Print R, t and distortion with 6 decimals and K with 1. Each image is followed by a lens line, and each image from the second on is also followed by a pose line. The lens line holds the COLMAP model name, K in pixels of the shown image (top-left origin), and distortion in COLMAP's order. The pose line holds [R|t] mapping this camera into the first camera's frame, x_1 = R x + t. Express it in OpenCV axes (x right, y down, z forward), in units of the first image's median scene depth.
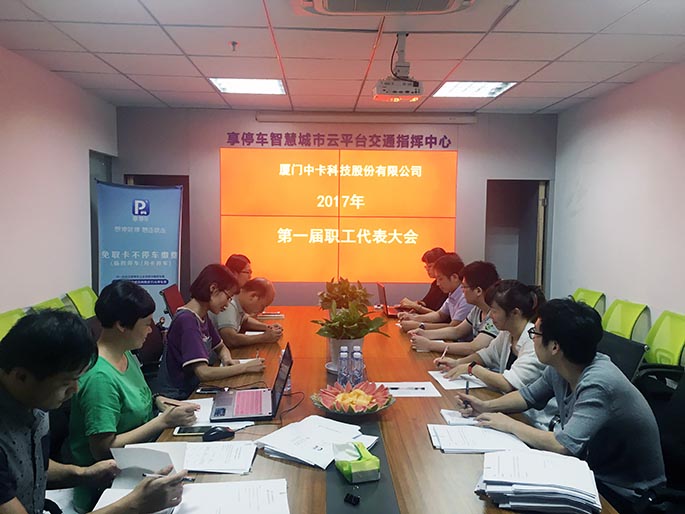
lens RADIAL K [[577.6, 0, 345.2], [0, 577.6, 255.1], [0, 0, 1]] dist [0.043659, 0.001424]
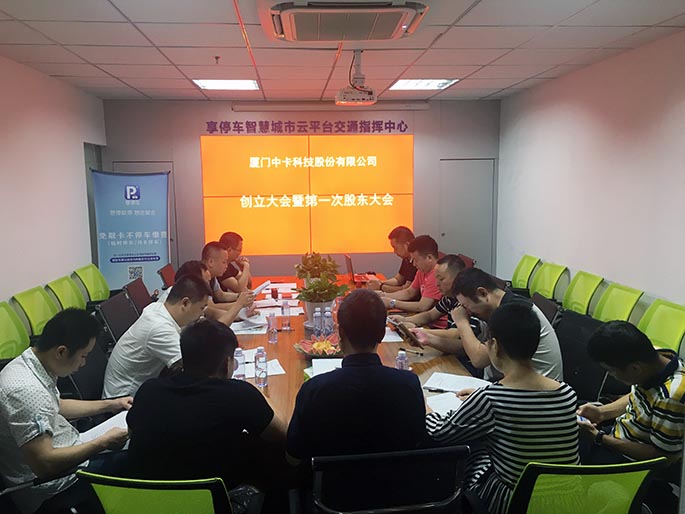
lens RADIAL K [[577.6, 0, 343.7], [0, 577.6, 259.5], [0, 0, 1]] dist [0.043659, 0.001424]
pose [[0.998547, -0.030008, 0.044765, 0.000749], [0.027020, 0.997459, 0.065919, -0.017535], [-0.046629, -0.064614, 0.996820, -0.151089]]
